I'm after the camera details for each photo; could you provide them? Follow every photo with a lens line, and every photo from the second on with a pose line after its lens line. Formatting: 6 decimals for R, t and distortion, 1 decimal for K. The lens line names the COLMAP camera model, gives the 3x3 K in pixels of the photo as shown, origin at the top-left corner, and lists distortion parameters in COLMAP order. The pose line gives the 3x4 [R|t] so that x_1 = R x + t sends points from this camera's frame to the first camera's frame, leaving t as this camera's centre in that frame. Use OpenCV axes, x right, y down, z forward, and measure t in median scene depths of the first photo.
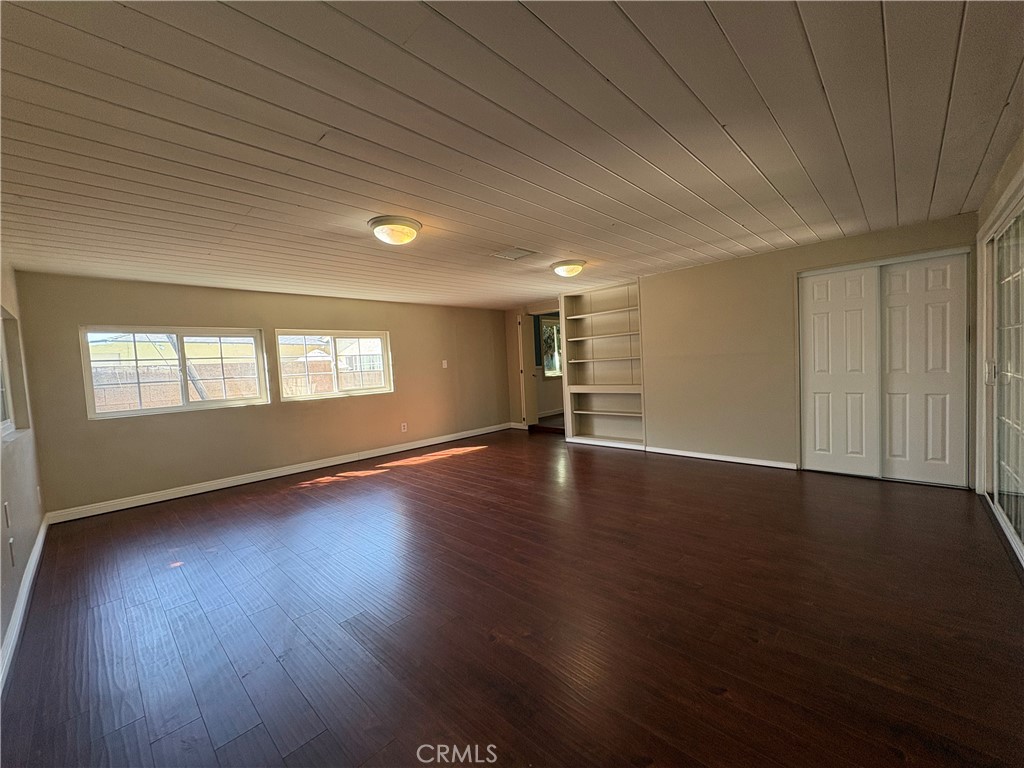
lens RADIAL K [[408.9, 0, 510.4], [0, 408.9, 386.8], [0, 0, 1]] dist [0.002627, 0.000248]
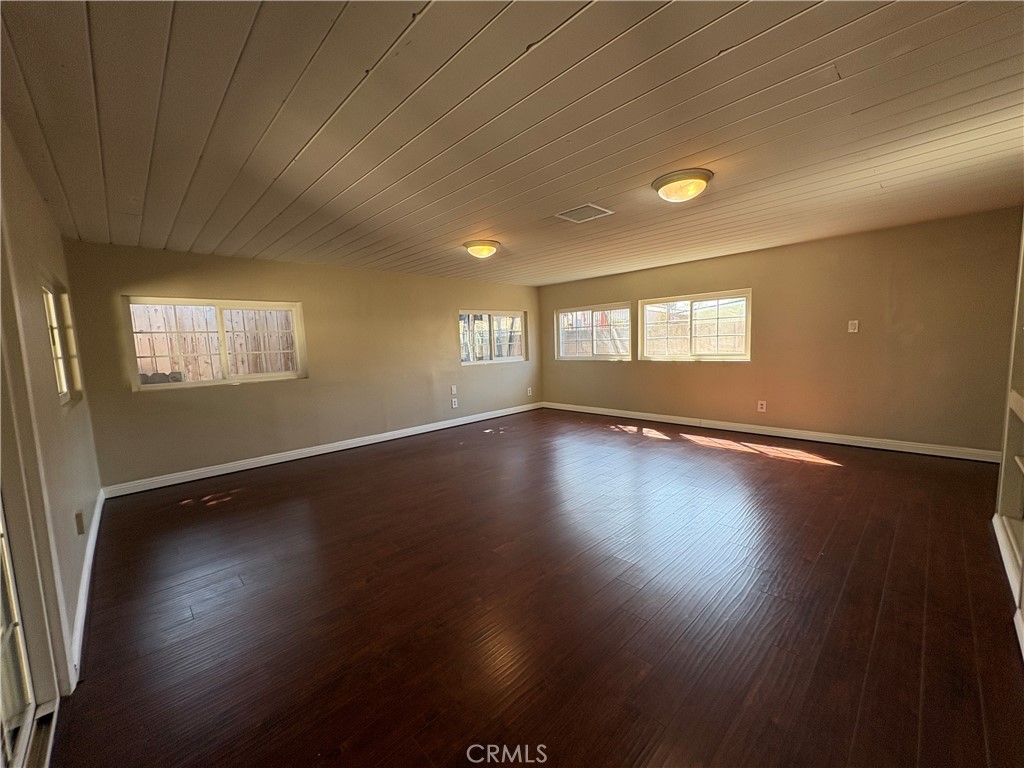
lens RADIAL K [[408.9, 0, 516.8], [0, 408.9, 384.3], [0, 0, 1]] dist [0.002627, 0.000248]
pose [[-0.028369, 0.151854, -0.987996, 0.643533], [-0.016477, 0.988188, 0.152357, -0.069390], [0.999462, 0.020602, -0.025532, 0.623870]]
